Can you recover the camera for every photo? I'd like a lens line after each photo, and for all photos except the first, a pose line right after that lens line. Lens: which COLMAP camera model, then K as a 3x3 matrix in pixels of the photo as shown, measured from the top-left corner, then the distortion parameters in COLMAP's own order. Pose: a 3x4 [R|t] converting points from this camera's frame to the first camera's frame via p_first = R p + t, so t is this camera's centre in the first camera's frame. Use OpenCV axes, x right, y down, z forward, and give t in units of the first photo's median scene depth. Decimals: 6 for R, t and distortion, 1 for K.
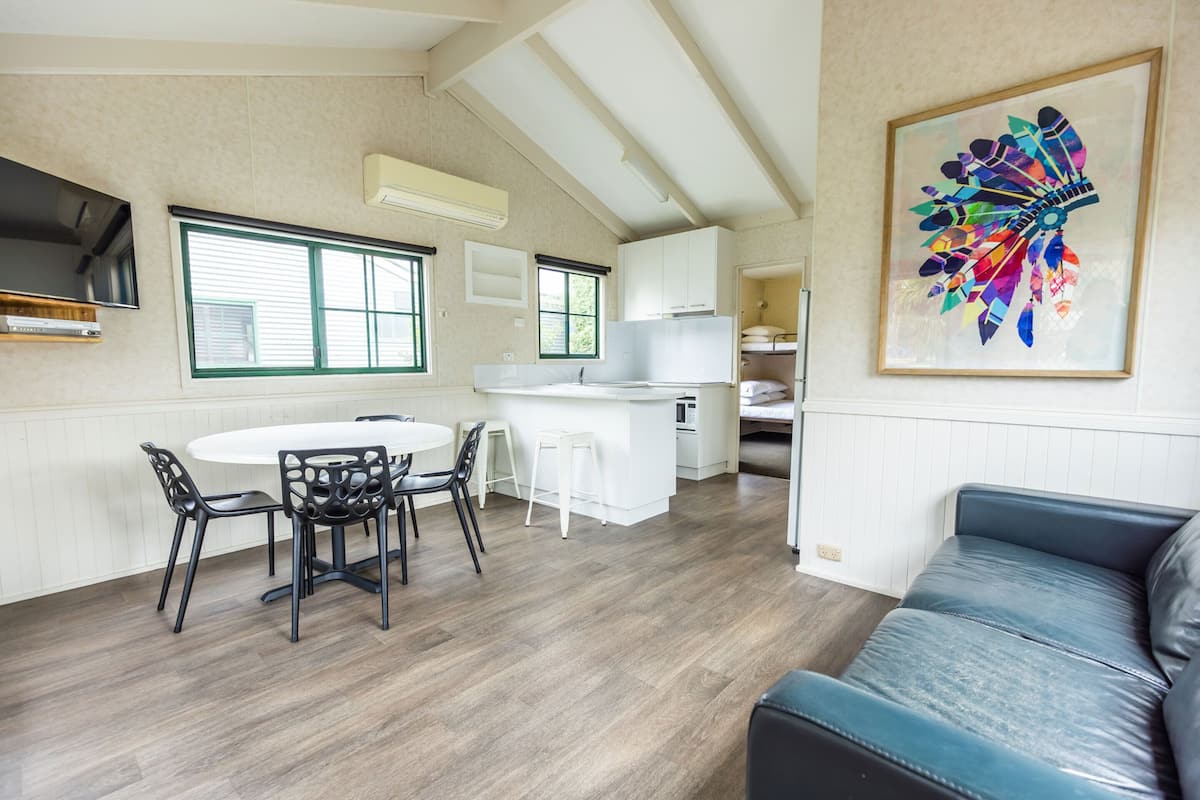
lens RADIAL K [[517.8, 0, 600.0], [0, 517.8, 400.0], [0, 0, 1]] dist [0.000781, 0.000156]
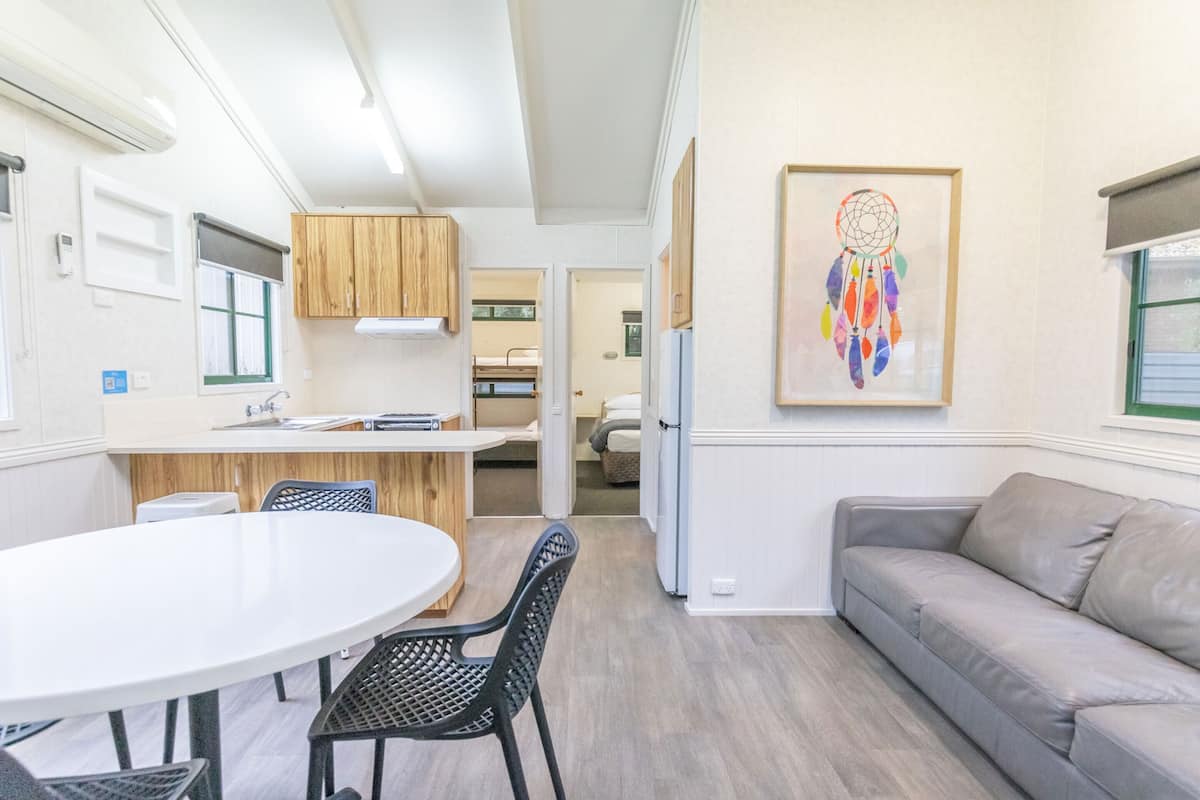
lens RADIAL K [[531.1, 0, 601.2], [0, 531.1, 382.1], [0, 0, 1]] dist [-0.000353, -0.000034]
pose [[0.715276, -0.011171, 0.698752, -0.225648], [0.057204, 0.997453, -0.042611, -0.029921], [-0.696497, 0.070450, 0.714093, 0.238968]]
